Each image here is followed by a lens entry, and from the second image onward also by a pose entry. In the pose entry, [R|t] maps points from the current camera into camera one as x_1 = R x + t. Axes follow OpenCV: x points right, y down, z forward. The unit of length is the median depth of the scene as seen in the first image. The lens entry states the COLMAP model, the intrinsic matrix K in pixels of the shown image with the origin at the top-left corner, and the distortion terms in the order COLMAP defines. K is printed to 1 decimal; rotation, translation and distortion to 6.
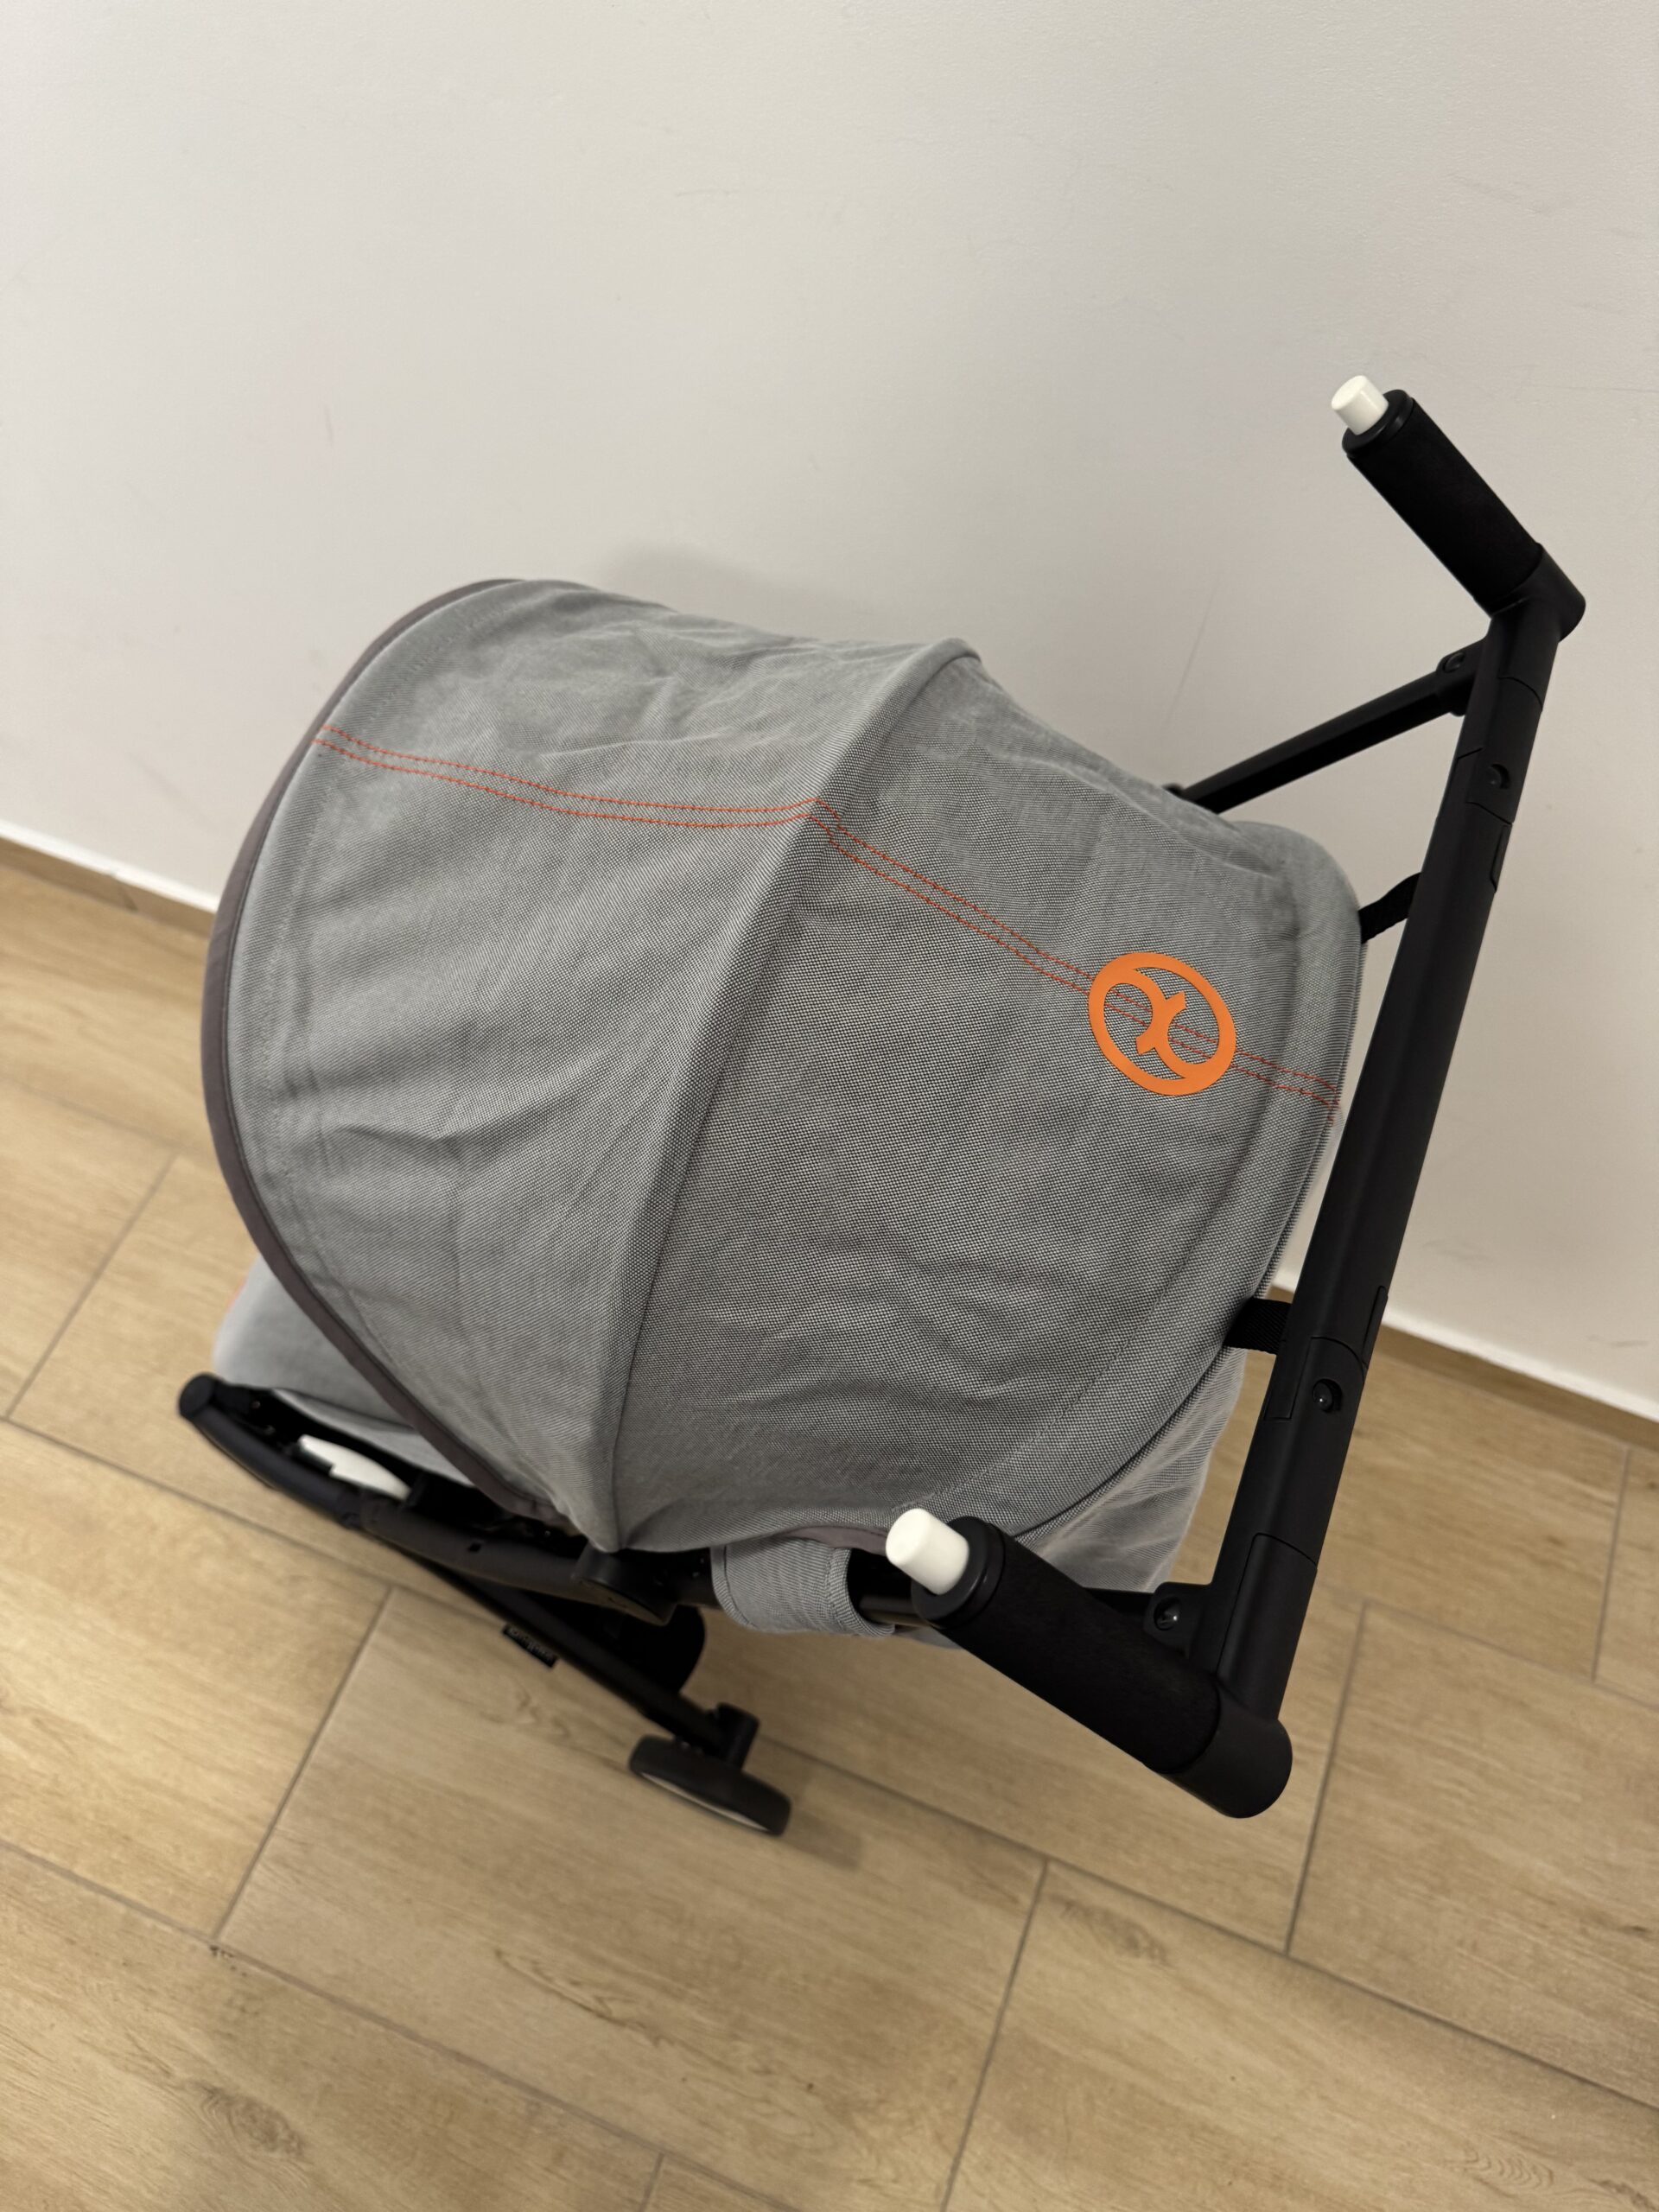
lens RADIAL K [[1603.8, 0, 829.5], [0, 1603.8, 1106.0], [0, 0, 1]] dist [0.010499, -0.013692]
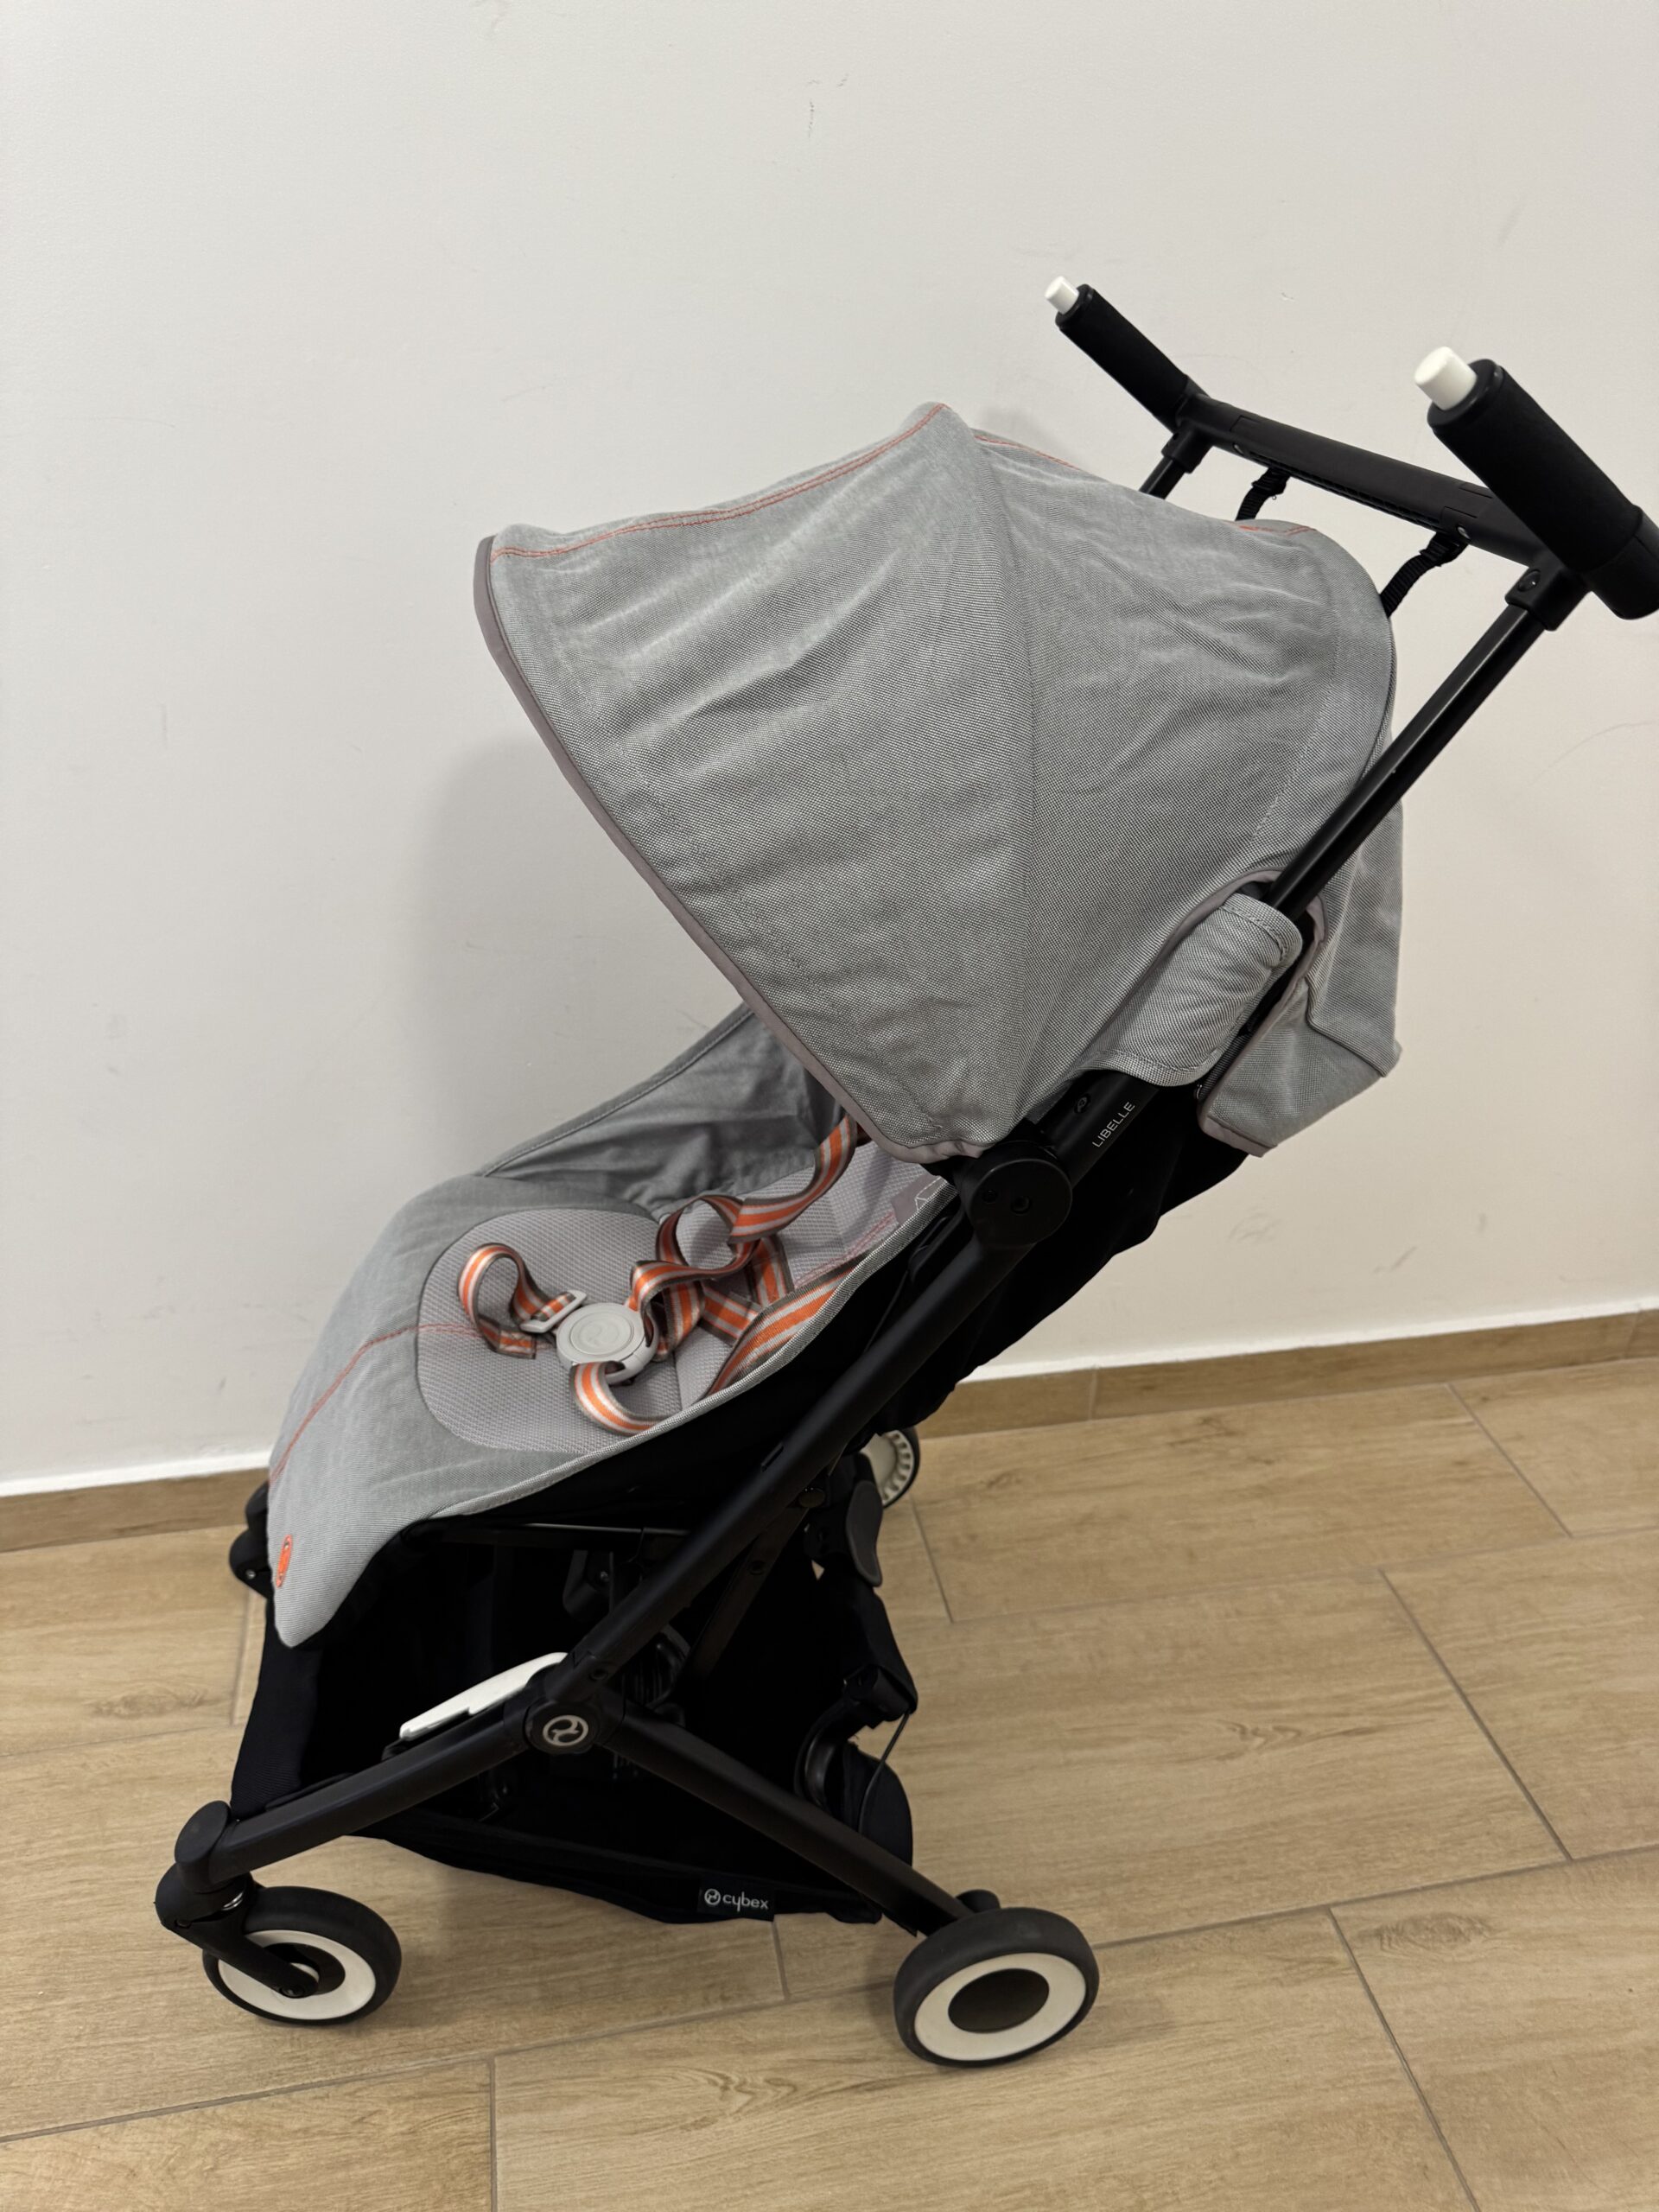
lens RADIAL K [[1603.5, 0, 821.9], [0, 1603.5, 1077.4], [0, 0, 1]] dist [-0.004195, 0.007807]
pose [[0.846166, -0.270745, 0.459021, -0.393381], [0.470862, 0.783220, -0.406025, 0.344569], [-0.249585, 0.559700, 0.790217, 0.112749]]
